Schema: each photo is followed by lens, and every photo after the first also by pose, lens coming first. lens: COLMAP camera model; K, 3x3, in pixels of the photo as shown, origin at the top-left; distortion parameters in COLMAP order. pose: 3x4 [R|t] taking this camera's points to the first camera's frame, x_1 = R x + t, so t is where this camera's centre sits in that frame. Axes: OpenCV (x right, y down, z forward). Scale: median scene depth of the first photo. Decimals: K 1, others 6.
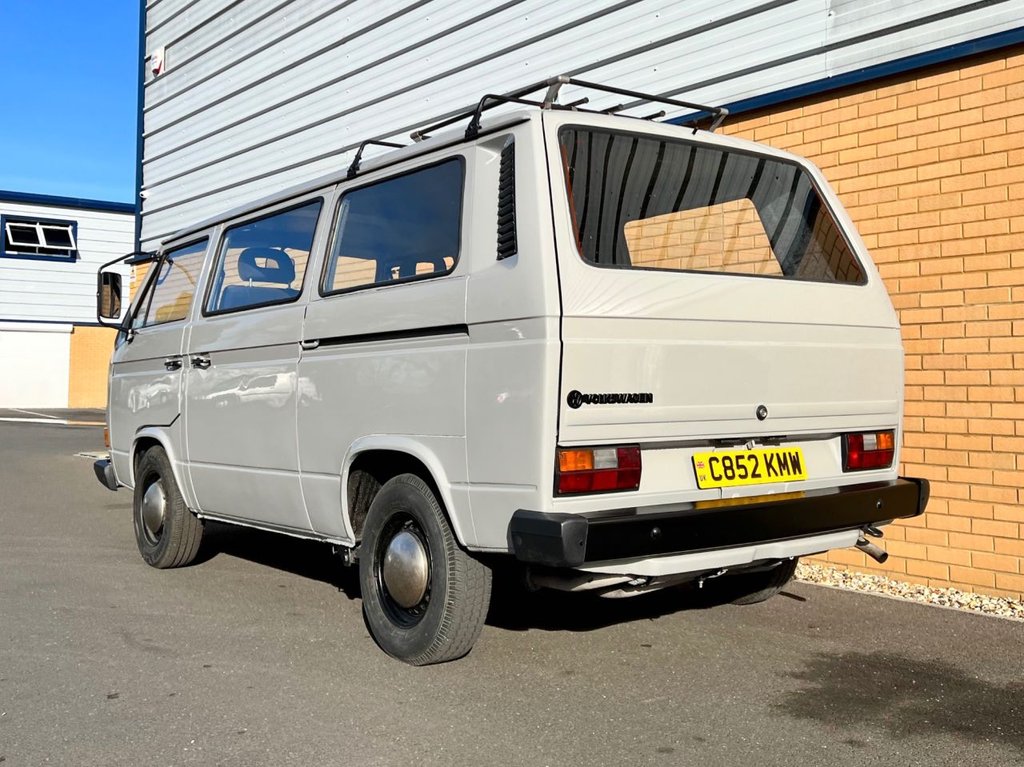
lens RADIAL K [[1073.0, 0, 508.4], [0, 1073.0, 352.9], [0, 0, 1]] dist [0.019013, -0.010000]
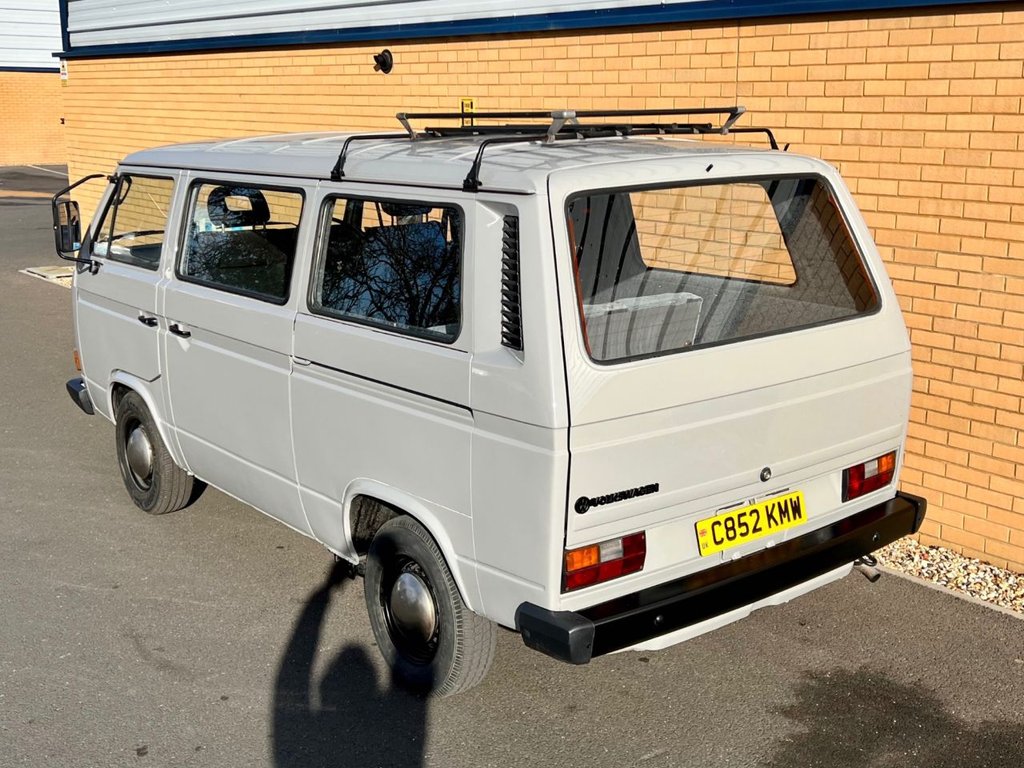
lens RADIAL K [[1164.7, 0, 512.0], [0, 1164.7, 384.0], [0, 0, 1]] dist [0.020322, 0.014155]
pose [[0.999663, -0.012703, 0.022618, -0.023271], [0.006292, 0.964588, 0.263686, -0.301734], [-0.025167, -0.263455, 0.964343, -0.019784]]
